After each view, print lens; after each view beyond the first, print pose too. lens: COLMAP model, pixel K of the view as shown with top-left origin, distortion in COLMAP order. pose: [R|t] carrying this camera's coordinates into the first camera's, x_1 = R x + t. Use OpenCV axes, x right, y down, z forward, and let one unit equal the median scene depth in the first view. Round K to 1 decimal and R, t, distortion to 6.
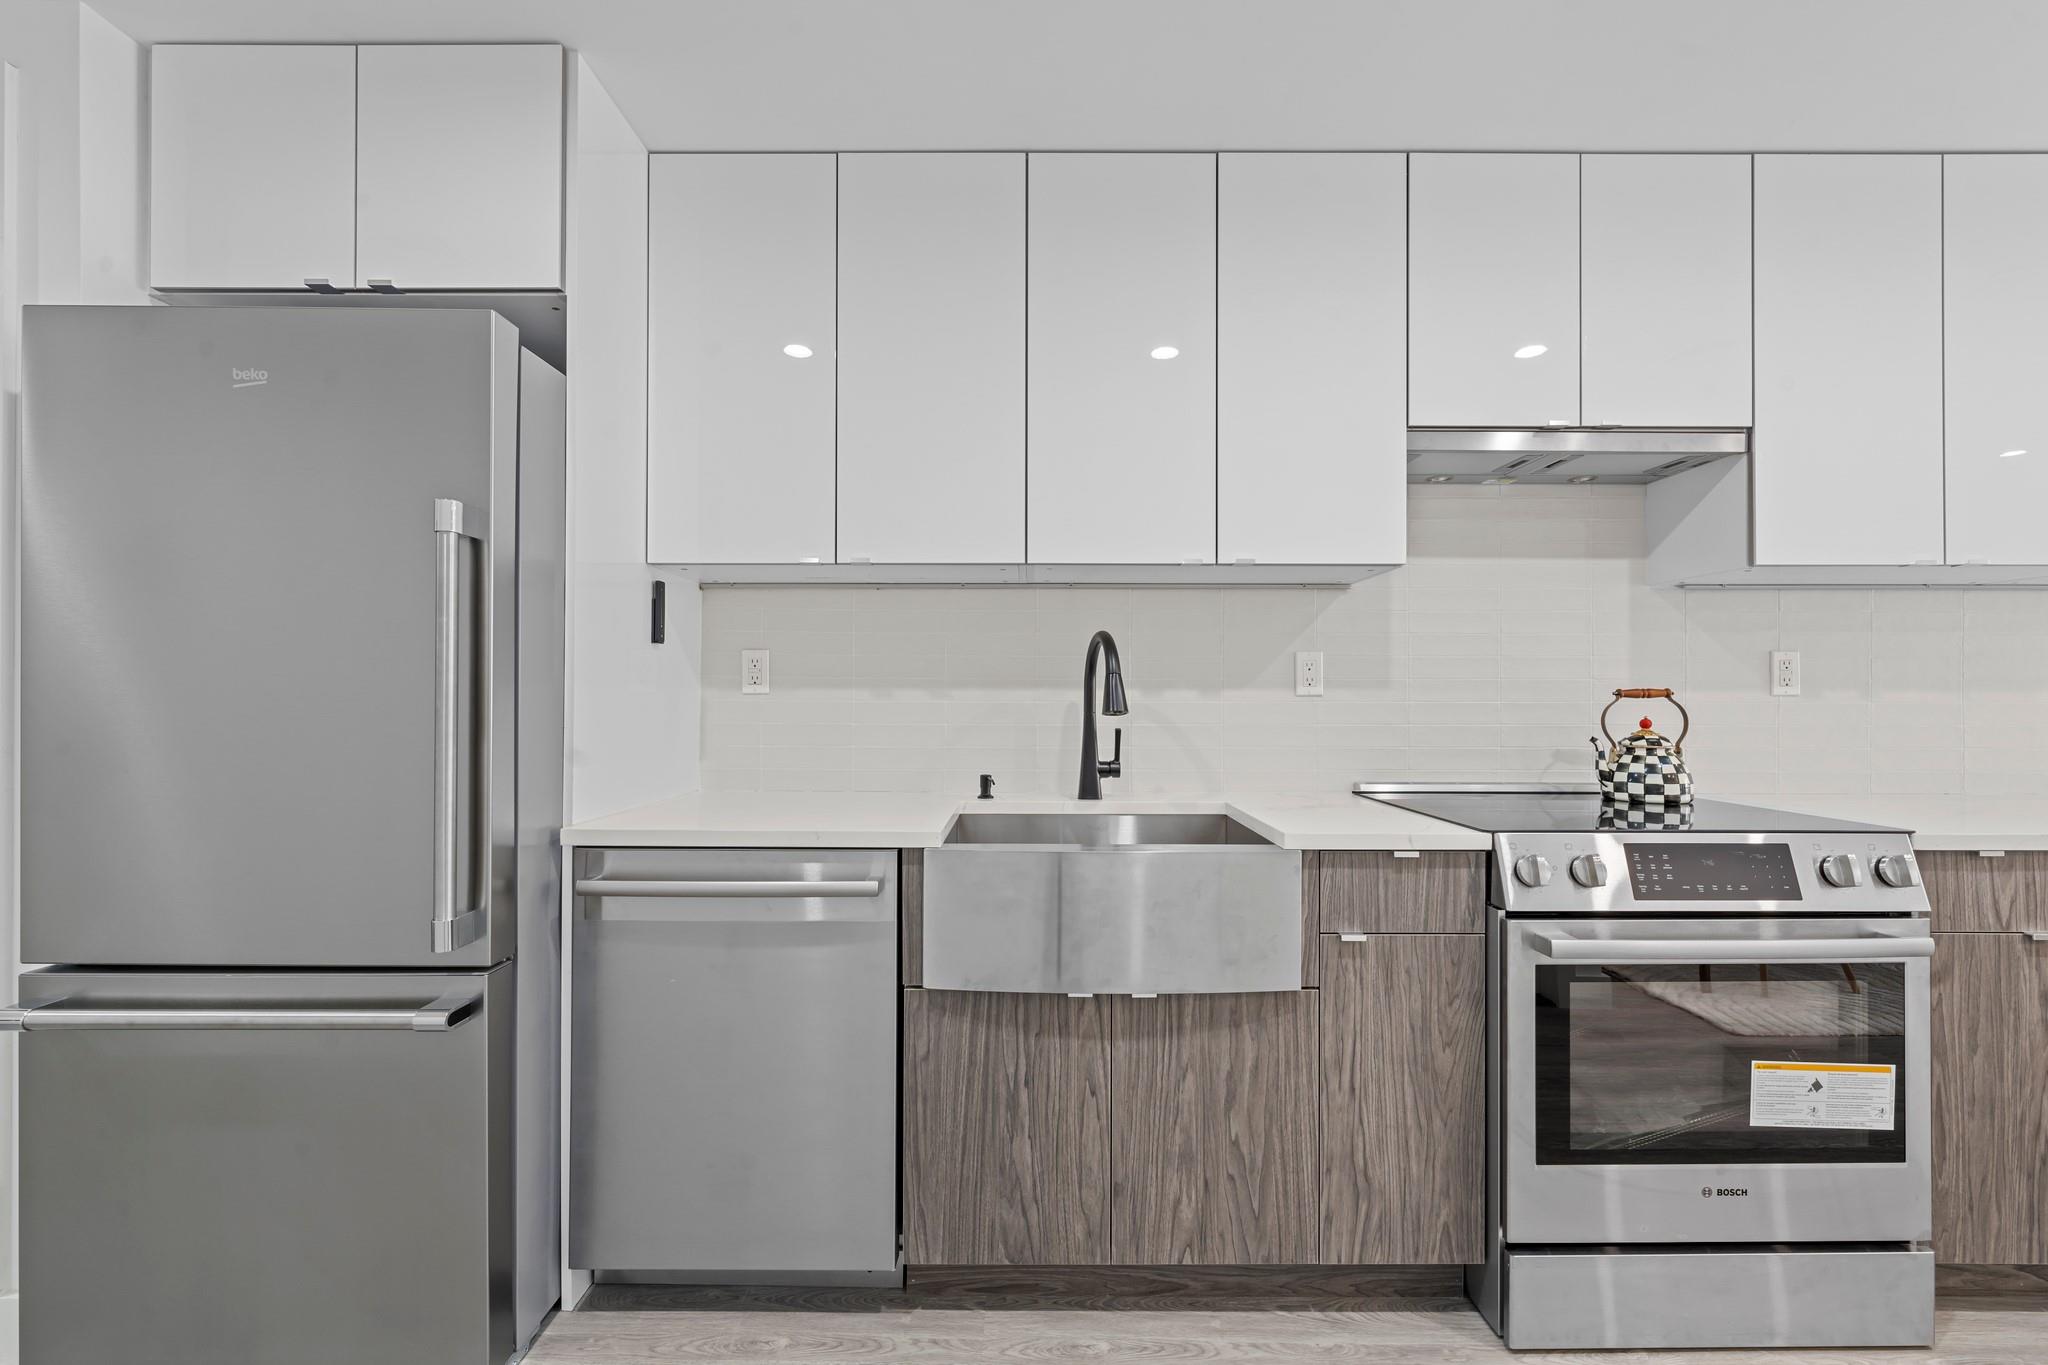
lens RADIAL K [[835.8, 0, 1026.9], [0, 835.8, 694.1], [0, 0, 1]] dist [-0.001509, -0.000161]
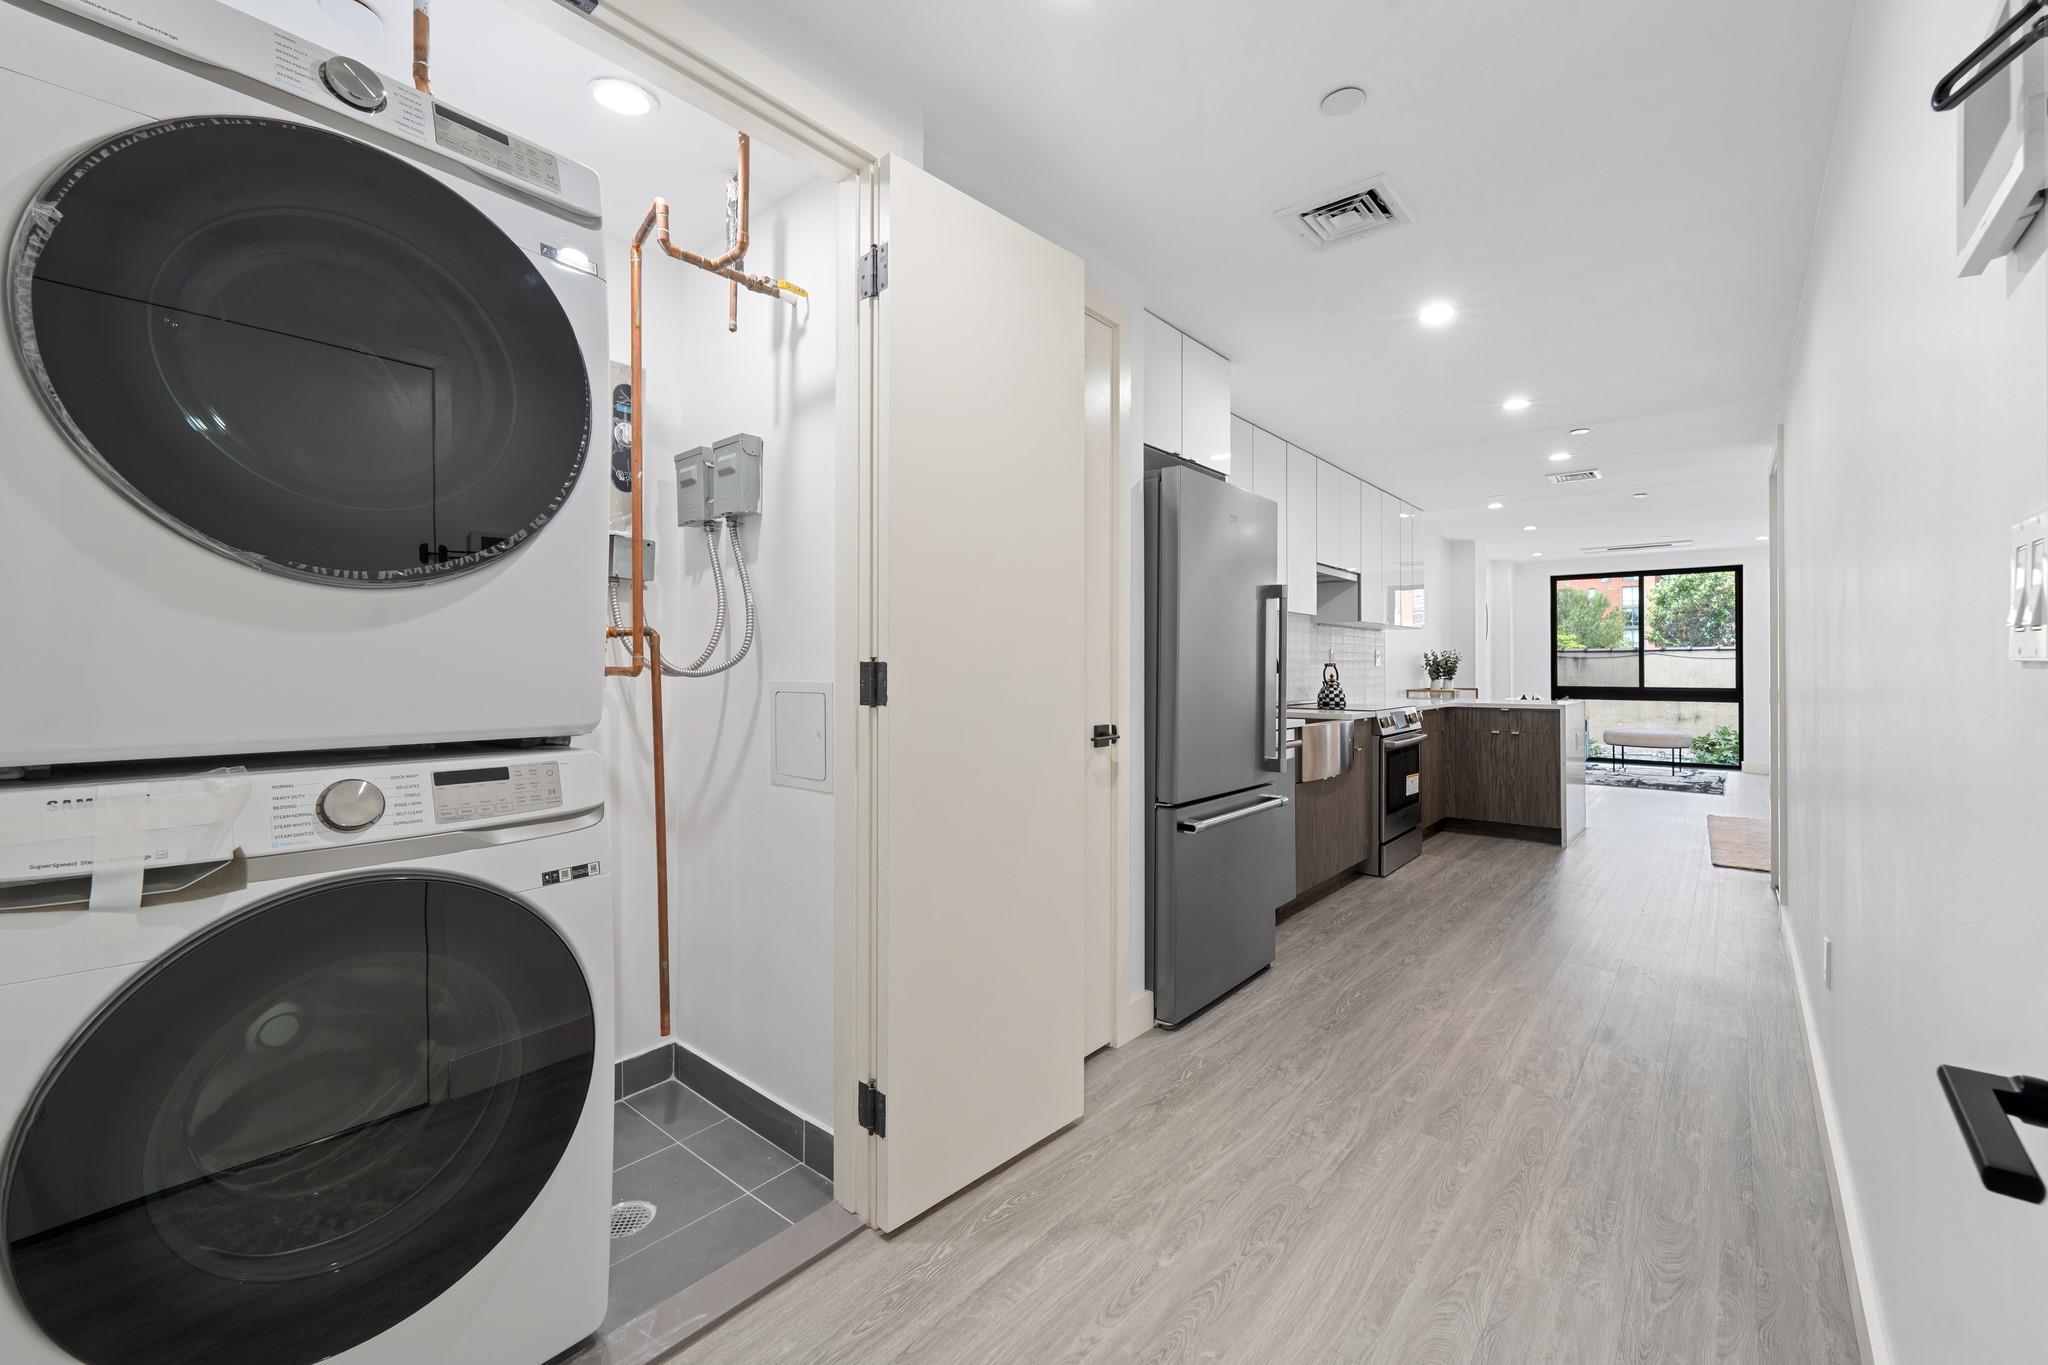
lens RADIAL K [[841.1, 0, 1027.7], [0, 841.1, 657.3], [0, 0, 1]] dist [0.000444, 0.000055]
pose [[0.639877, 0.008492, 0.768430, -2.573451], [-0.004719, 0.999964, -0.007121, -0.001085], [-0.768463, 0.000930, 0.639894, 0.016028]]
